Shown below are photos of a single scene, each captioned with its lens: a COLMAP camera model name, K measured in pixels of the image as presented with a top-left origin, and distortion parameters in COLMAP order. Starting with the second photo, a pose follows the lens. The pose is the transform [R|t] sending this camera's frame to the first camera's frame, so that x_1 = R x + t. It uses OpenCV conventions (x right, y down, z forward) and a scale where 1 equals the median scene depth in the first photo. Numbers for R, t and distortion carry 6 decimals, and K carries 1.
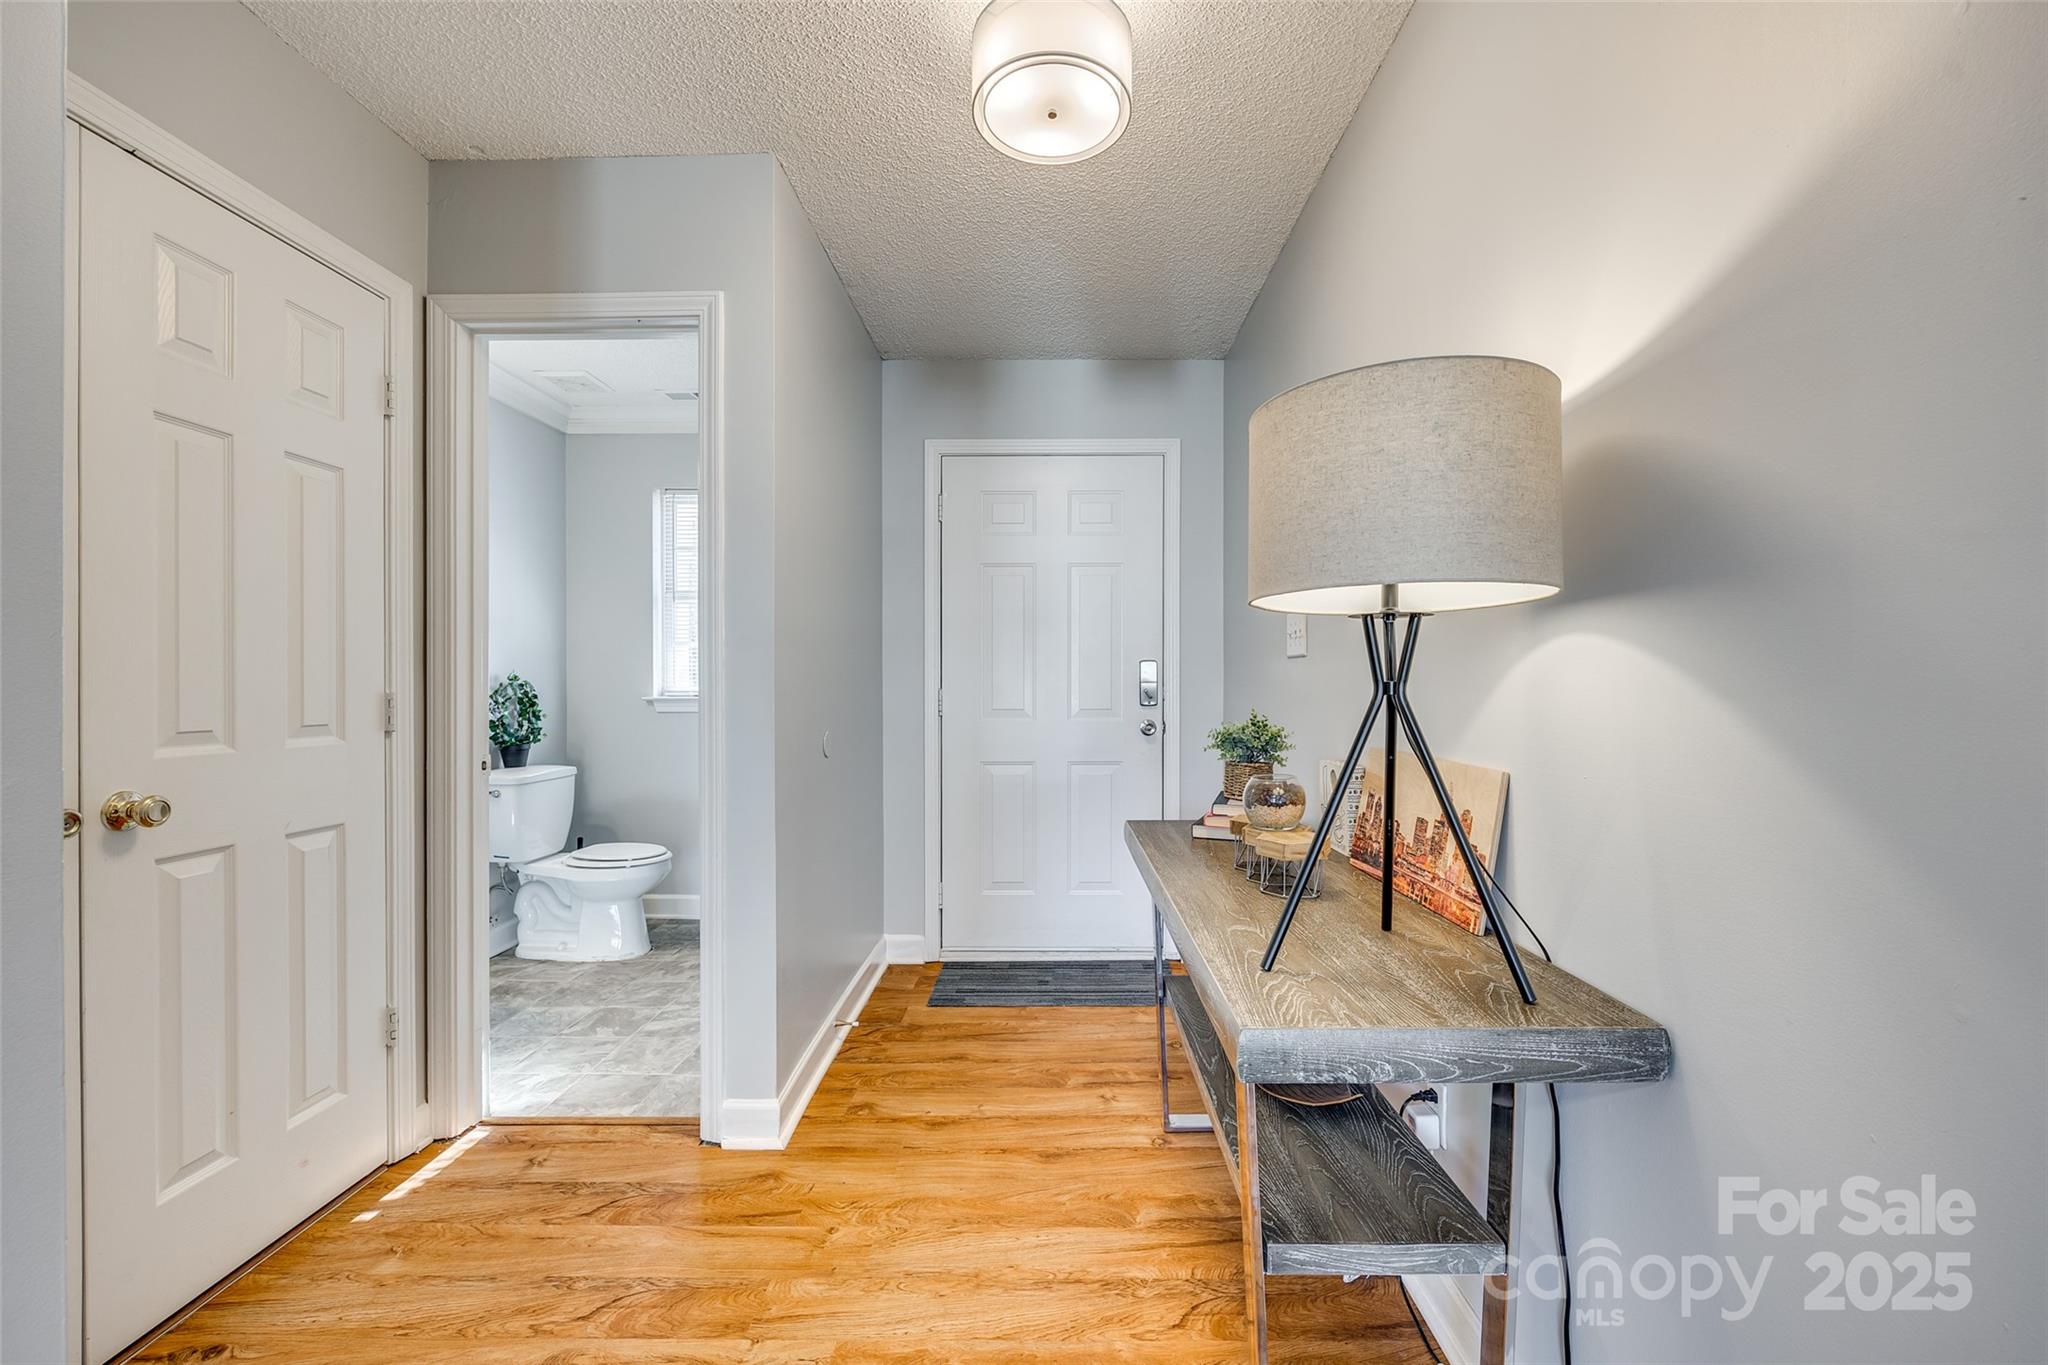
lens RADIAL K [[822.7, 0, 1041.2], [0, 822.7, 686.1], [0, 0, 1]] dist [-0.004450, -0.000339]
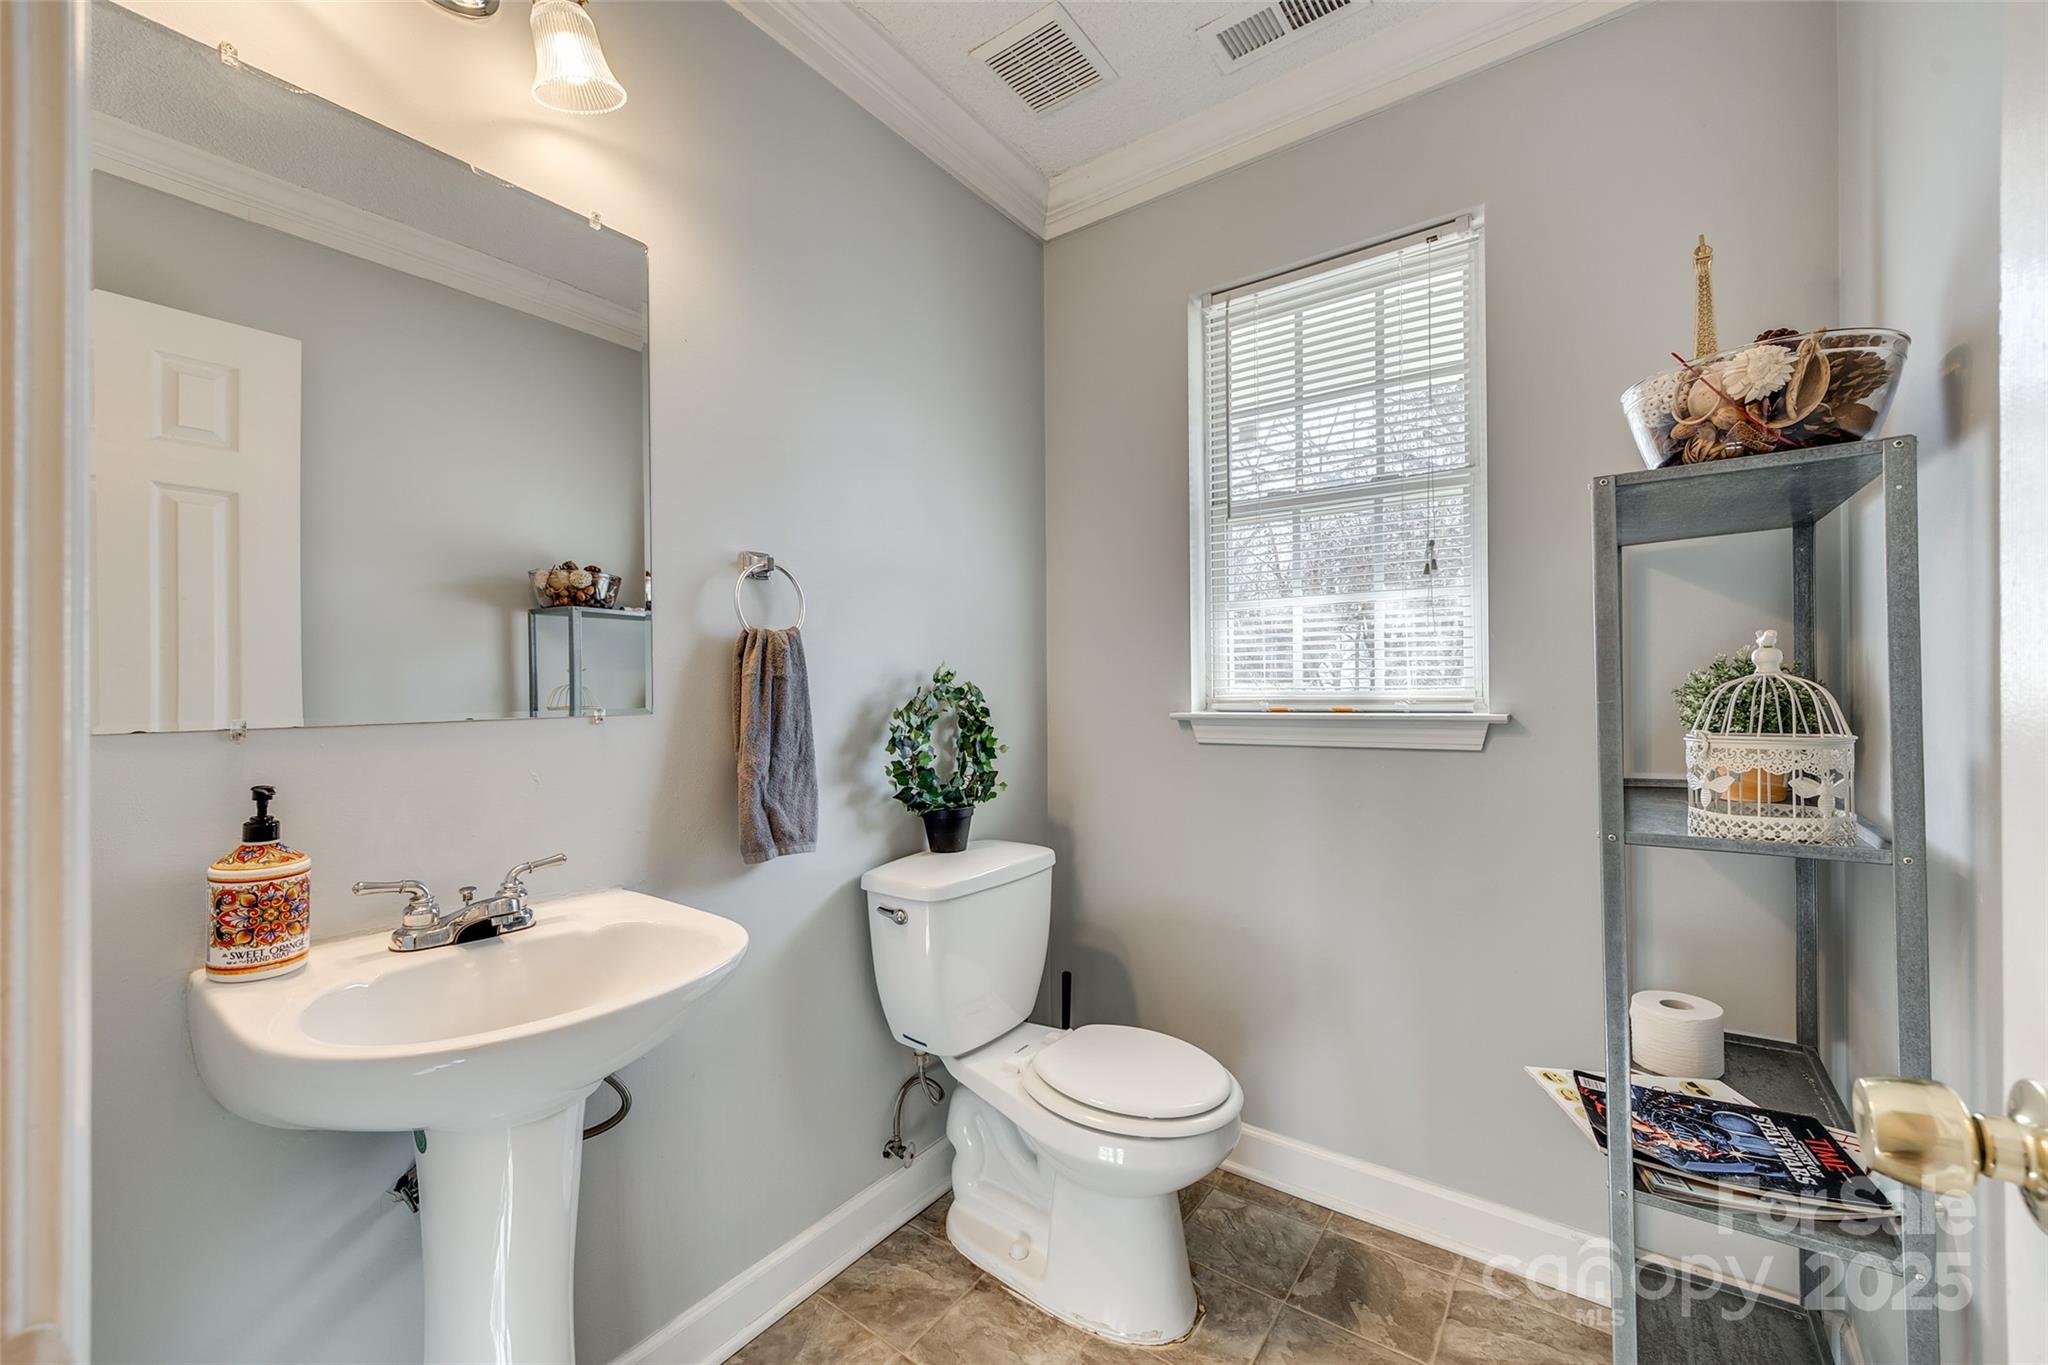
lens RADIAL K [[822.7, 0, 1023.2], [0, 822.7, 676.3], [0, 0, 1]] dist [-0.004450, -0.000339]
pose [[0.818853, -0.008354, -0.573942, -0.297909], [0.003886, 0.999952, -0.009011, -0.005306], [0.573990, 0.005148, 0.818846, 0.588454]]
